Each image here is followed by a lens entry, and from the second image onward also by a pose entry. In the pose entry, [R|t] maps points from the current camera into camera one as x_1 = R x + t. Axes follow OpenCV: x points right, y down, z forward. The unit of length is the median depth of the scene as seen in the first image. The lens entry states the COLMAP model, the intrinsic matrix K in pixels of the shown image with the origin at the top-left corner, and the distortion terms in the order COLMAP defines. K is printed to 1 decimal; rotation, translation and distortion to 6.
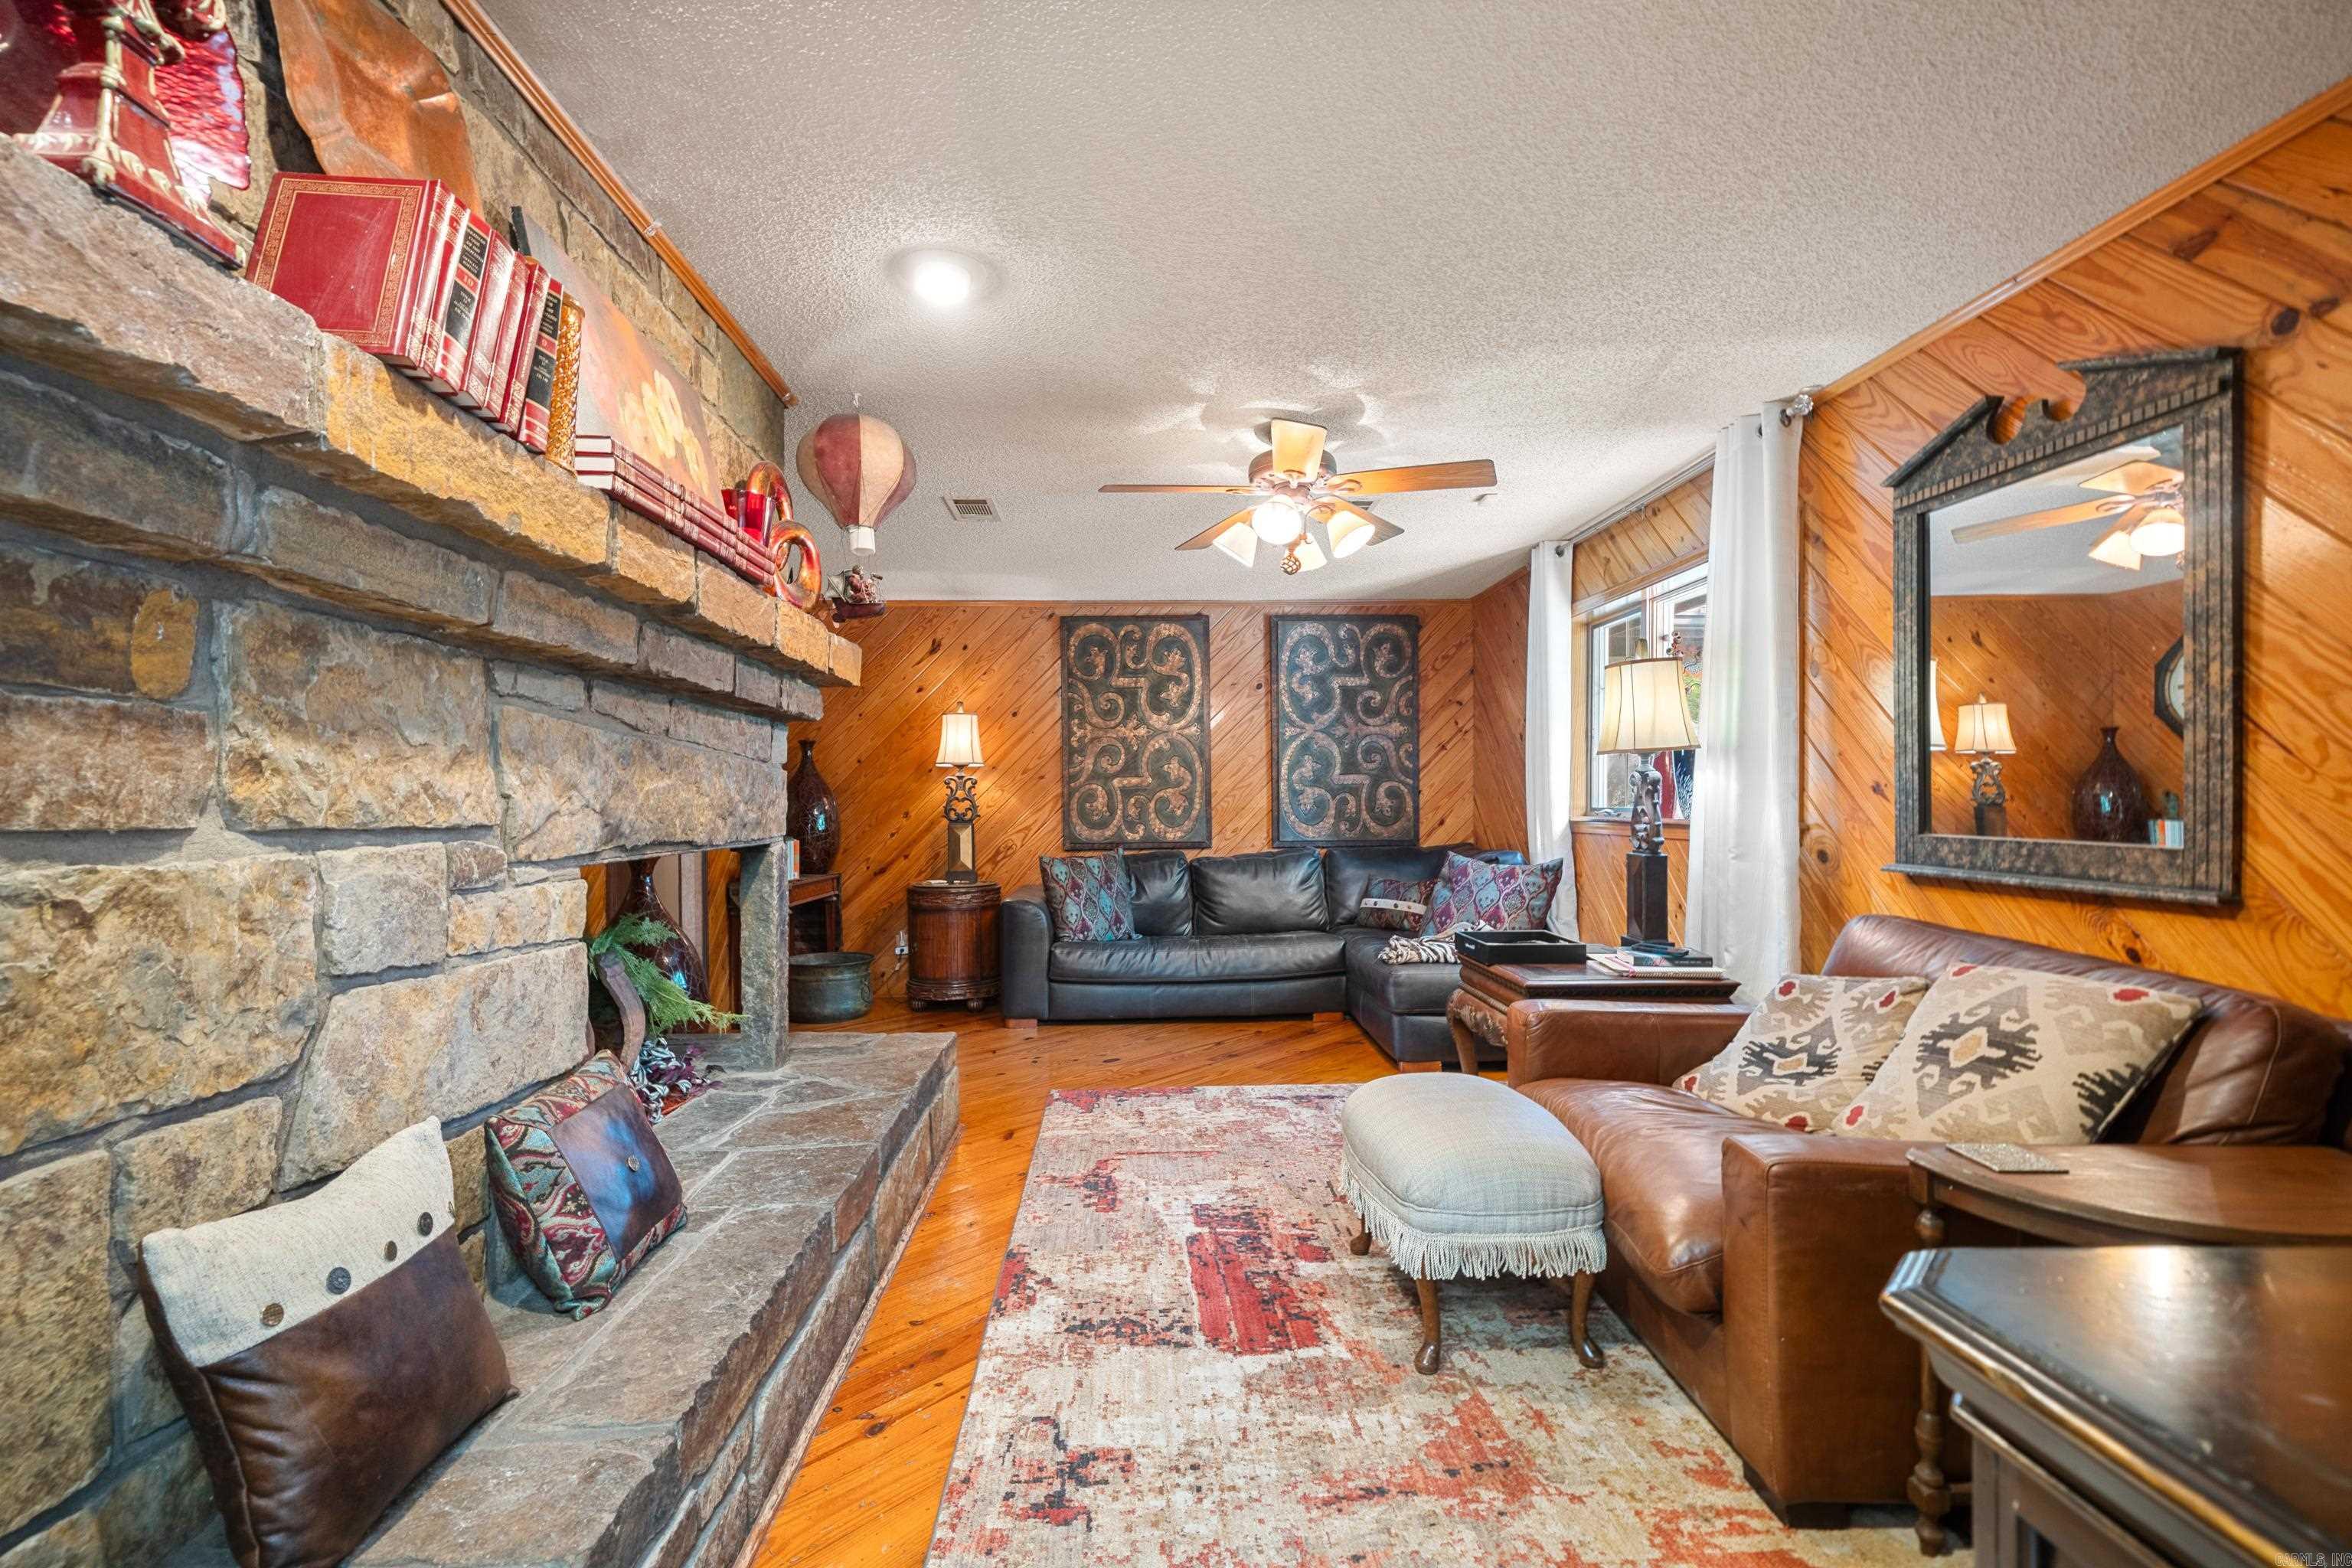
lens RADIAL K [[1015.5, 0, 1173.2], [0, 1015.5, 797.4], [0, 0, 1]] dist [0.002271, -0.000187]
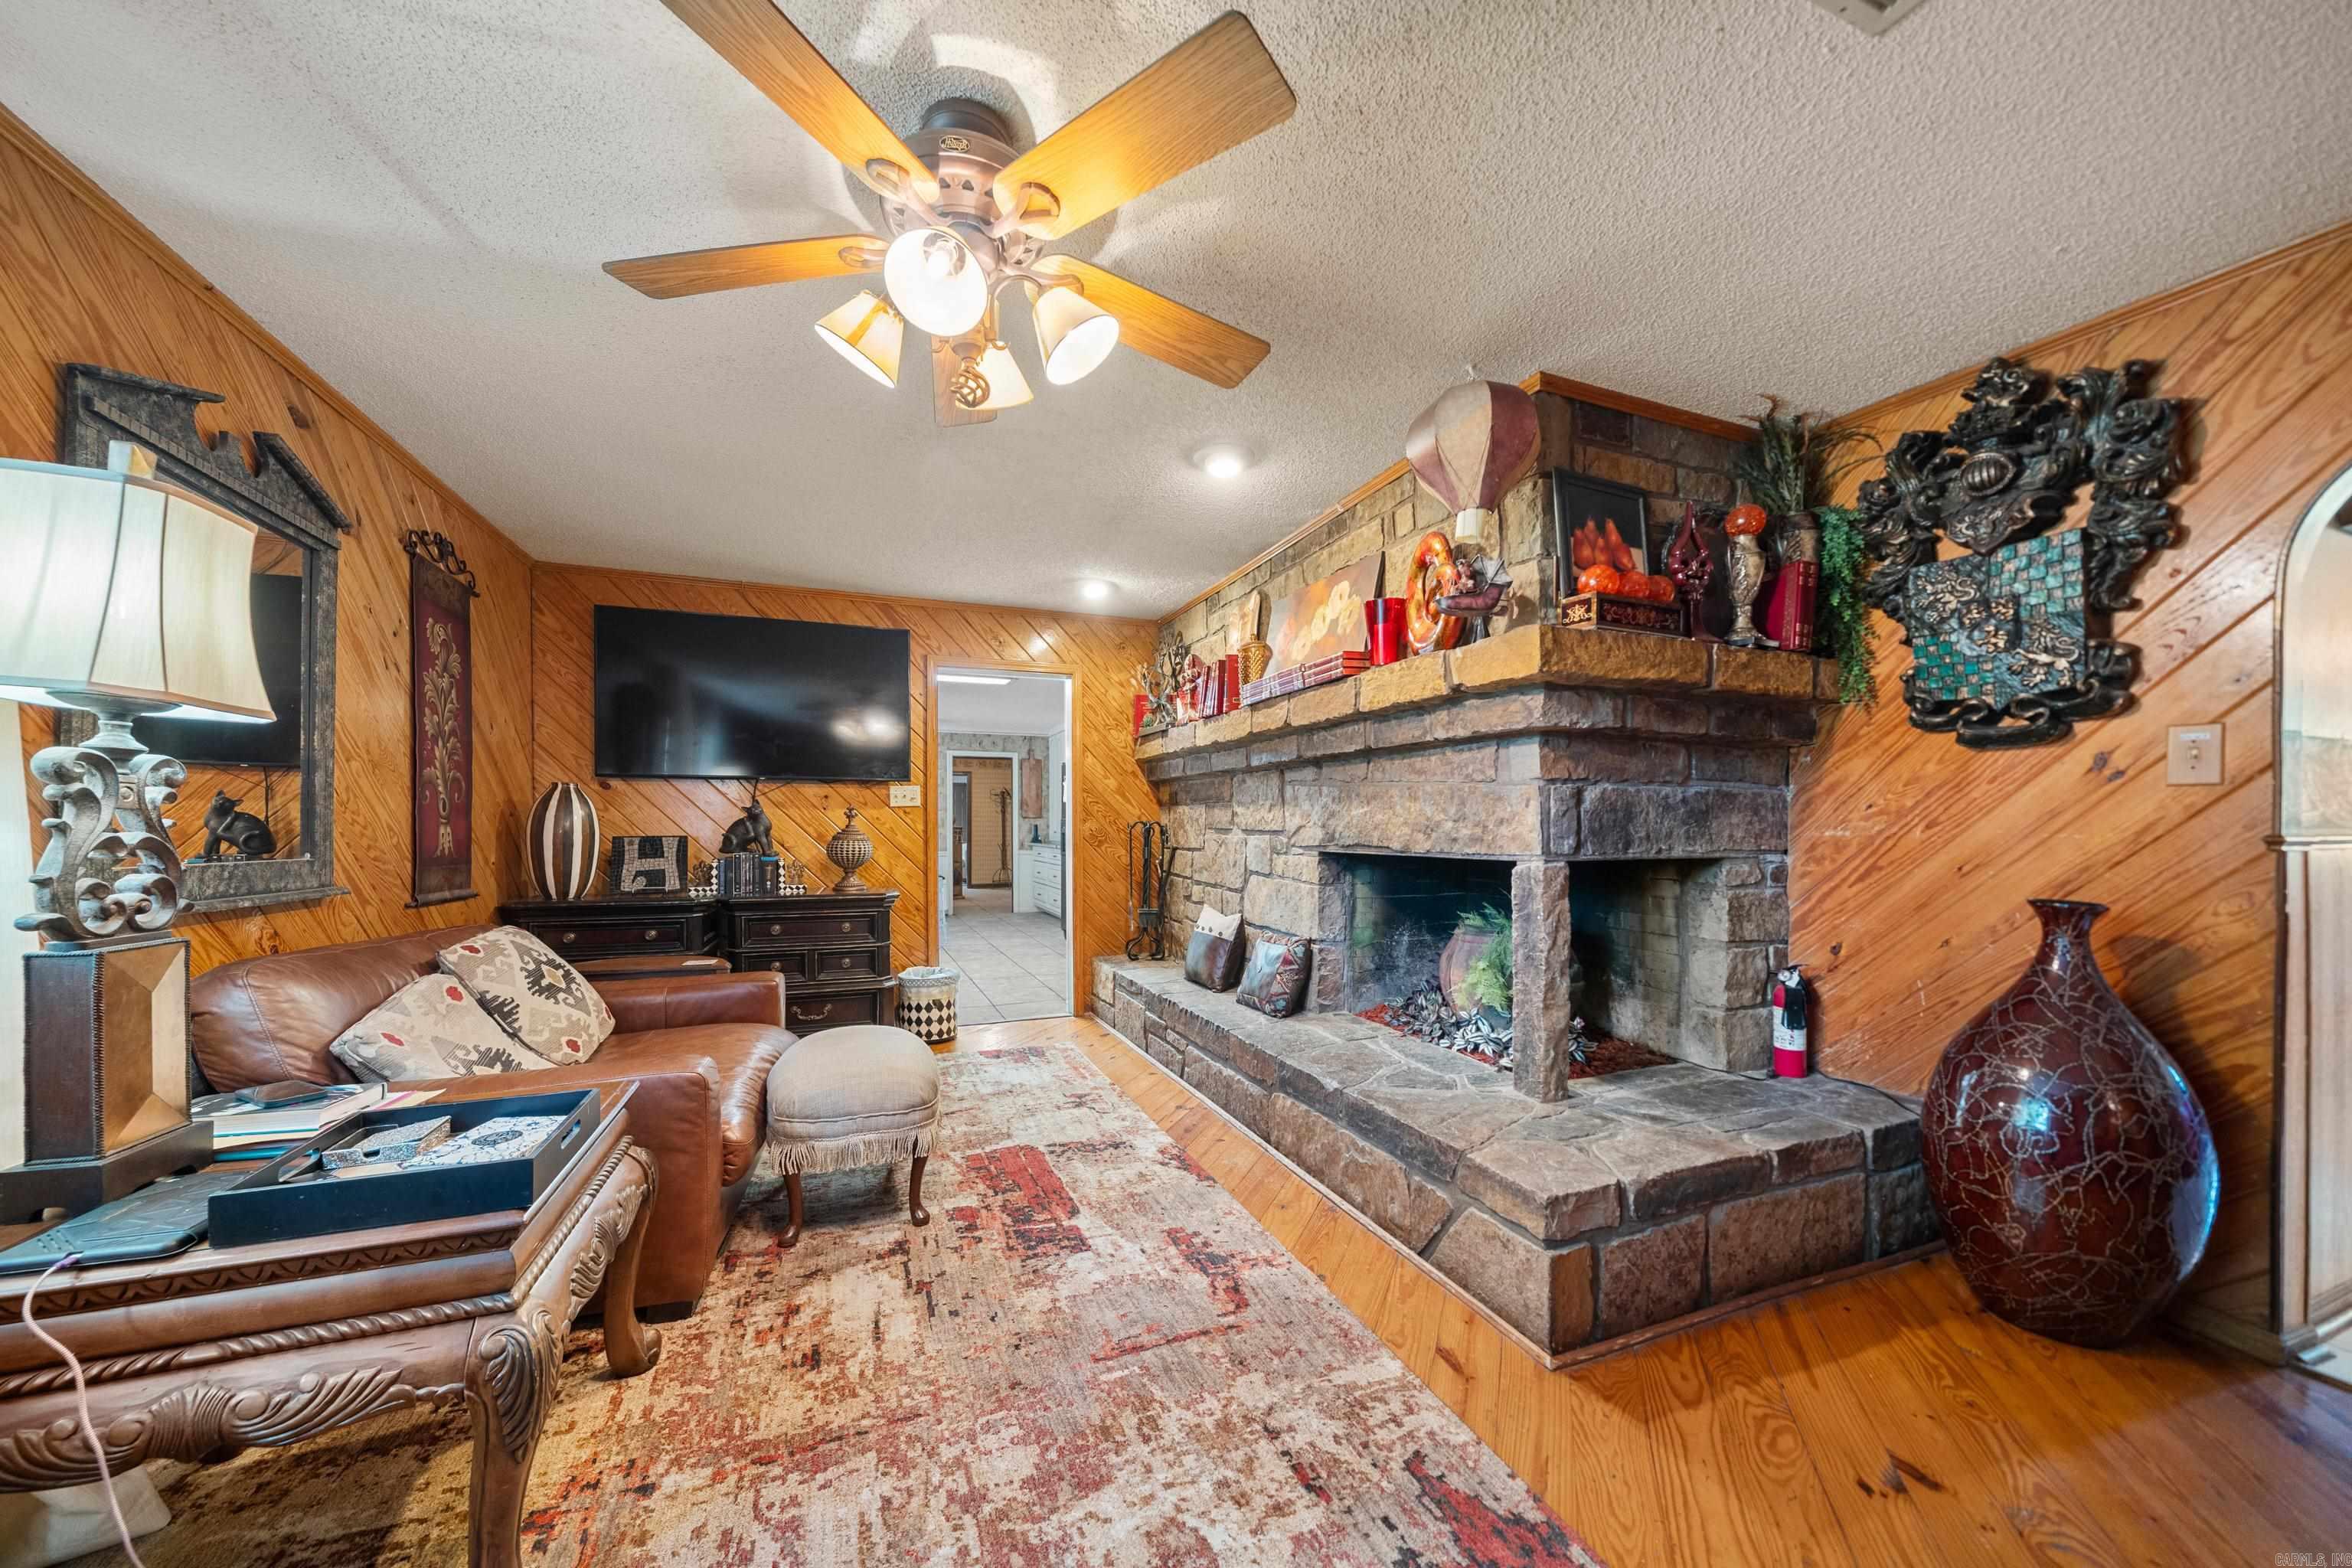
lens RADIAL K [[804.8, 0, 1191.5], [0, 804.8, 831.6], [0, 0, 1]] dist [0.000096, 0.000005]
pose [[-0.936290, 0.007961, -0.351138, 0.204514], [0.007768, 0.999968, 0.001958, 0.014924], [0.351142, -0.000895, -0.936322, 1.863971]]
